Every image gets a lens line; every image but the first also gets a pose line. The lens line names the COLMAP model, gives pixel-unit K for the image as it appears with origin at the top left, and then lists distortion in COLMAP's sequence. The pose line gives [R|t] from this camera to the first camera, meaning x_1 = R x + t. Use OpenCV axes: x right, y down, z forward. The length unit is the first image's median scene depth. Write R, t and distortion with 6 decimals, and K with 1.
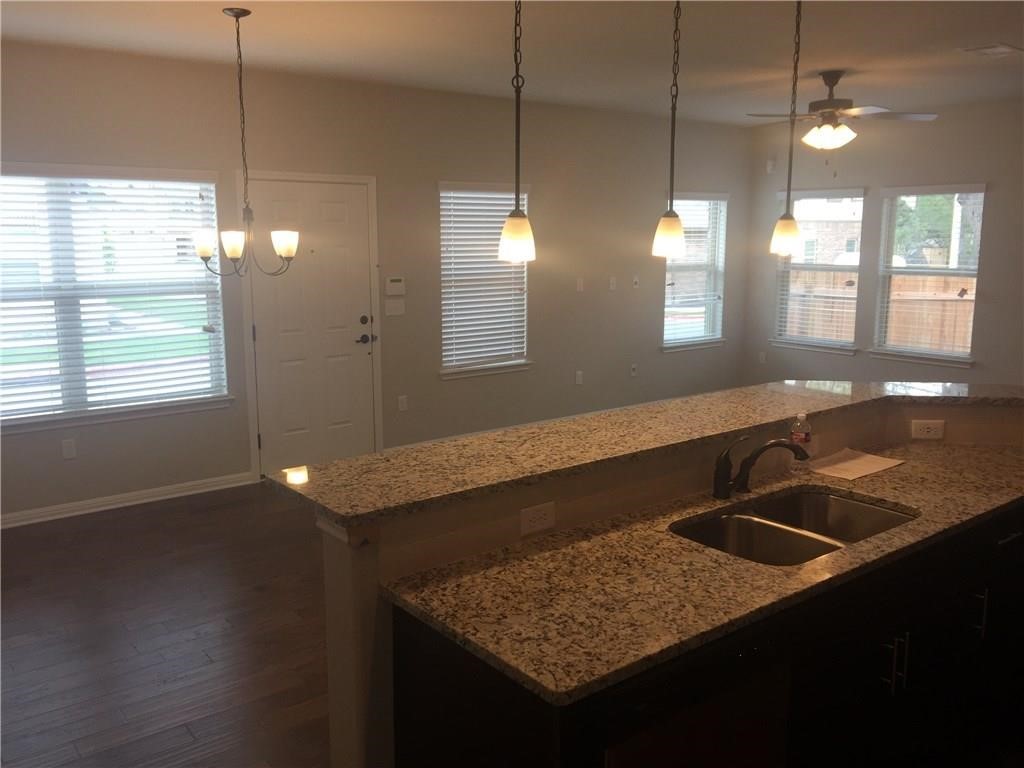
lens RADIAL K [[870.6, 0, 502.9], [0, 870.6, 378.5], [0, 0, 1]] dist [0.058672, -0.090393]
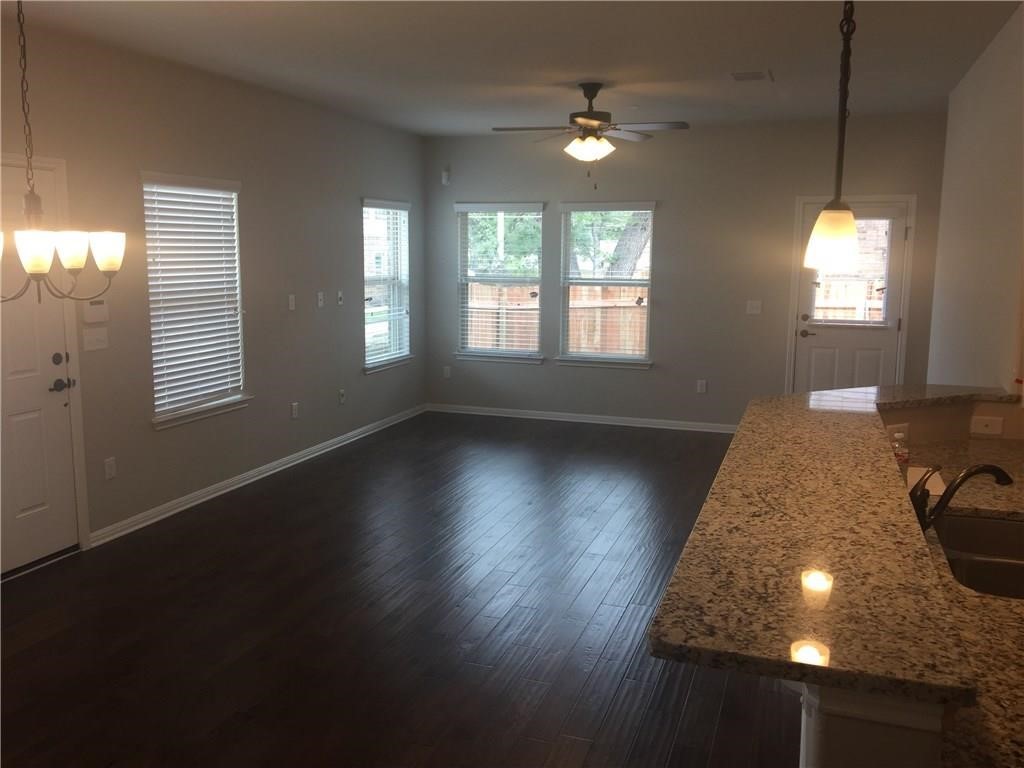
lens RADIAL K [[870.6, 0, 501.2], [0, 870.6, 367.9], [0, 0, 1]] dist [0.058672, -0.090393]
pose [[0.844077, -0.066341, 0.532103, -0.235118], [0.080911, 0.996713, -0.004082, -0.027188], [-0.530083, 0.046499, 0.846670, 0.198759]]
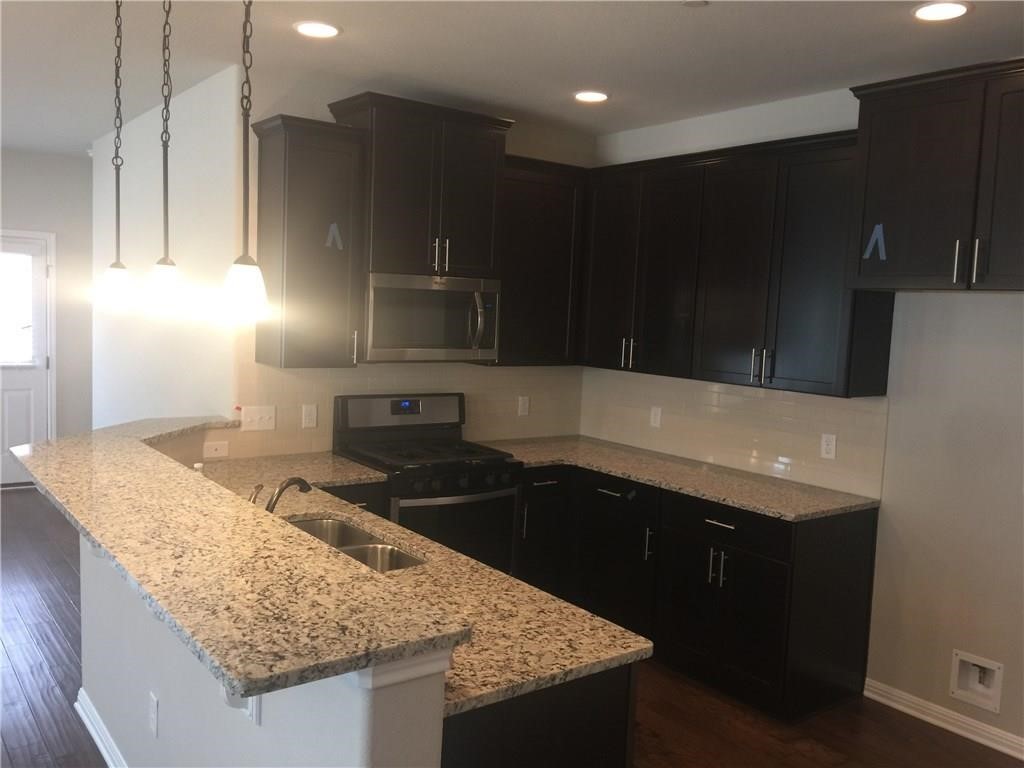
lens RADIAL K [[870.6, 0, 505.2], [0, 870.6, 387.2], [0, 0, 1]] dist [0.058672, -0.090393]
pose [[0.015396, -0.089849, 0.995836, -0.303954], [0.122748, 0.988591, 0.087297, -0.042355], [-0.992318, 0.120893, 0.026249, 0.281918]]
